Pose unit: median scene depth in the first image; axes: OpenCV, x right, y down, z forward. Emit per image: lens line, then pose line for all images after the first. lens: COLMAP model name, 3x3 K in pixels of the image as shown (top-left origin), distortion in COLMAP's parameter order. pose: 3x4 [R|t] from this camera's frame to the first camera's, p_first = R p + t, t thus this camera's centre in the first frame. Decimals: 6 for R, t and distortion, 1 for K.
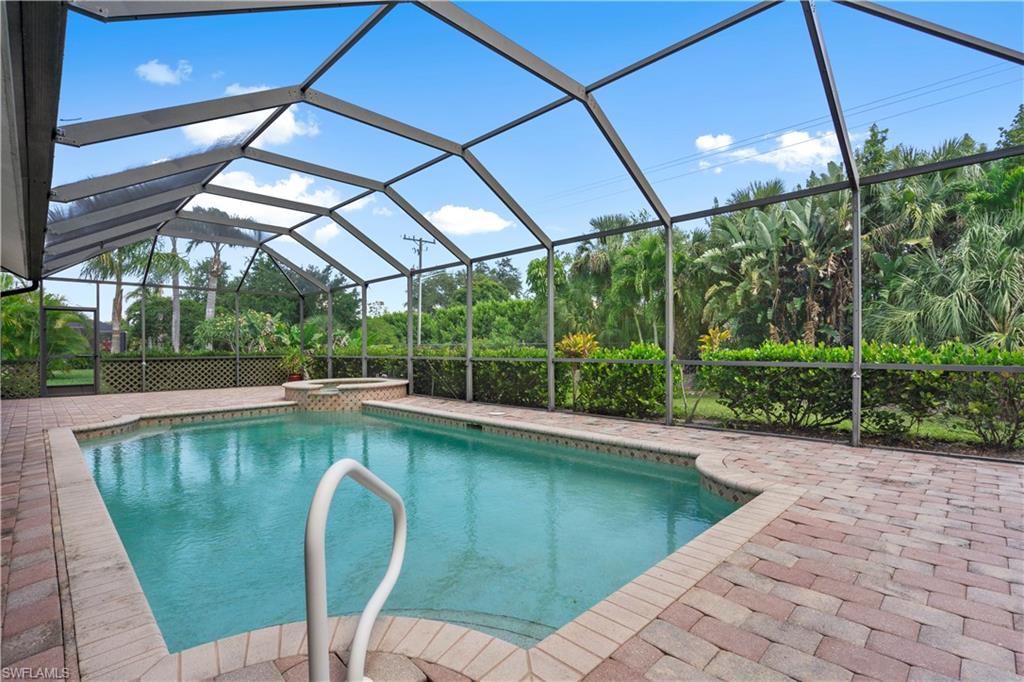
lens RADIAL K [[471.9, 0, 516.2], [0, 471.9, 340.8], [0, 0, 1]] dist [-0.003930, 0.001313]
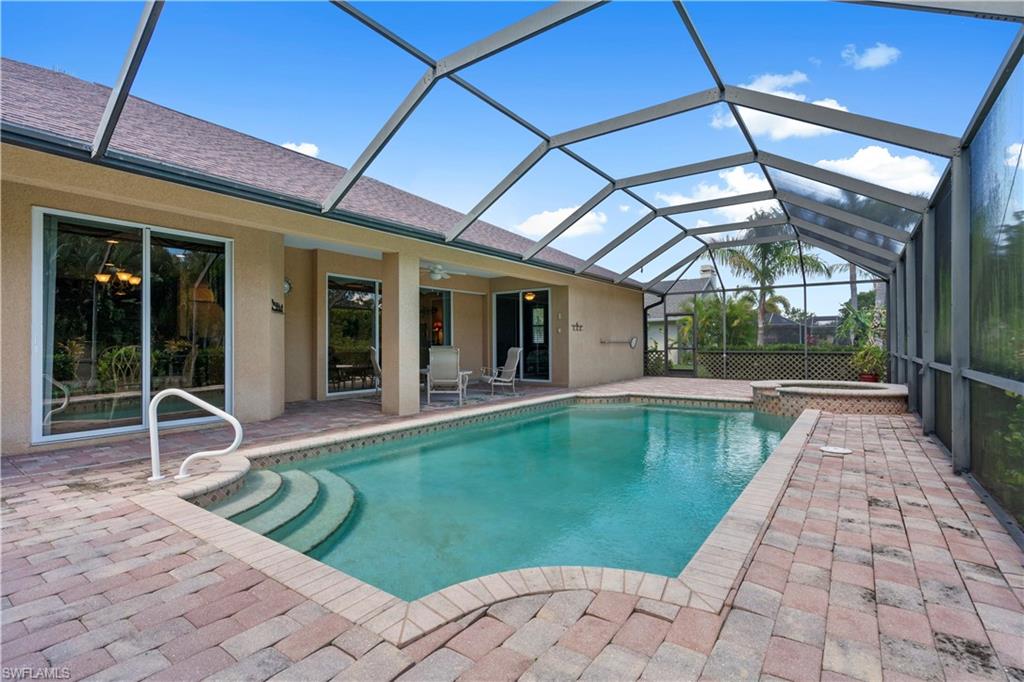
lens RADIAL K [[461.9, 0, 521.6], [0, 461.9, 344.3], [0, 0, 1]] dist [-0.001036, -0.000027]
pose [[0.188496, 0.010259, -0.982020, 0.387698], [0.012115, 0.999845, 0.012770, -0.003718], [0.981999, -0.014305, 0.188342, 0.357127]]
